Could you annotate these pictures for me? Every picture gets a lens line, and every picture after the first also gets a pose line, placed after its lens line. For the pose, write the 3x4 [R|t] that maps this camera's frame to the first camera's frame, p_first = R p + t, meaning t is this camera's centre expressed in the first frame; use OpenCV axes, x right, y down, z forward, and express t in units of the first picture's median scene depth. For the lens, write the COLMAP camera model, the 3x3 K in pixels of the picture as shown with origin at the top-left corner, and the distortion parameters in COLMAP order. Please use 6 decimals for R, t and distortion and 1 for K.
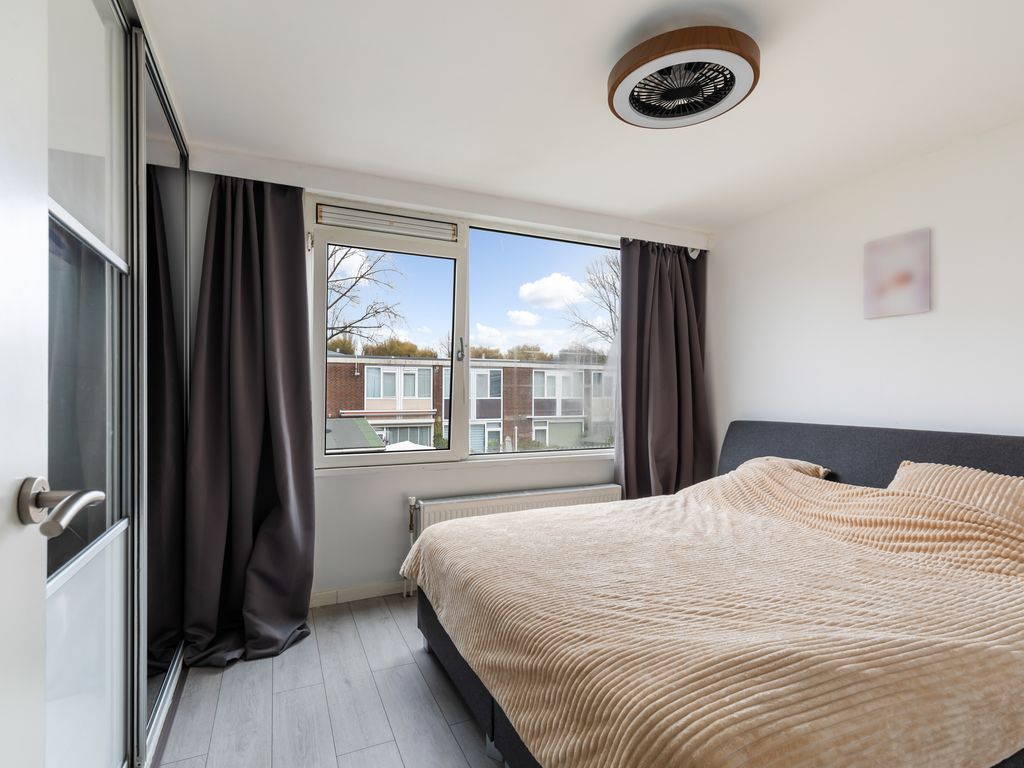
lens RADIAL K [[511.2, 0, 510.3], [0, 511.2, 390.7], [0, 0, 1]] dist [0.012950, -0.000260]
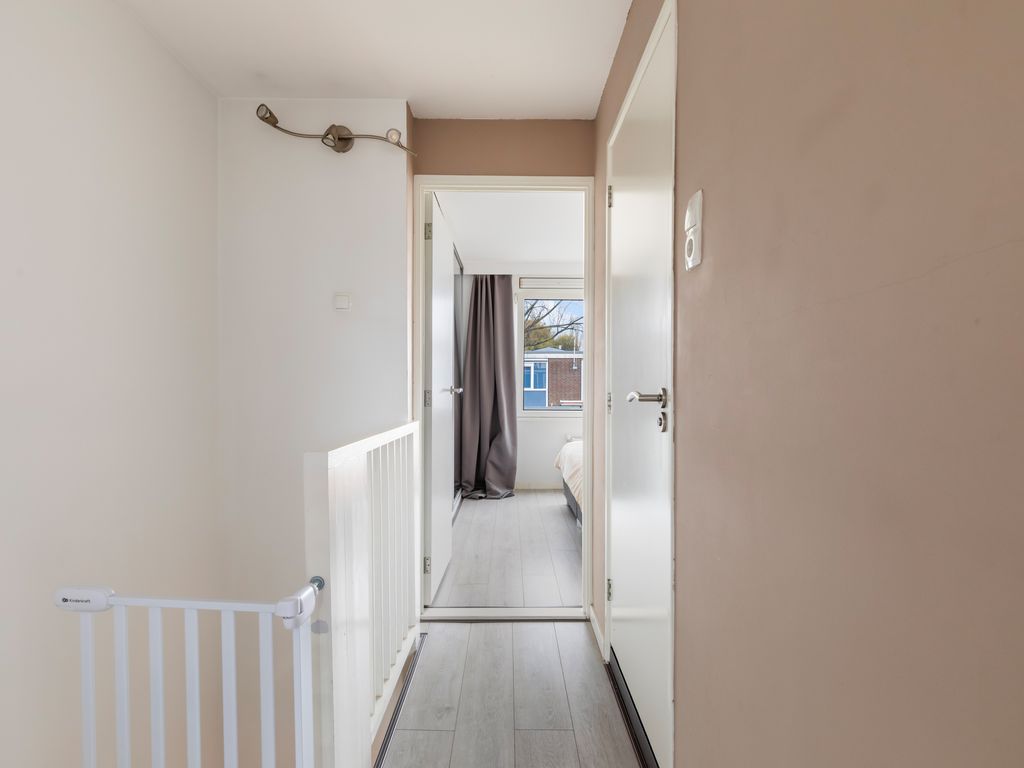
lens RADIAL K [[511.2, 0, 510.6], [0, 511.2, 384.4], [0, 0, 1]] dist [0.012950, -0.000260]
pose [[0.909363, 0.001741, -0.415999, 0.440456], [-0.001681, 0.999998, 0.000509, 0.033852], [0.416000, 0.000237, 0.909365, -0.850248]]
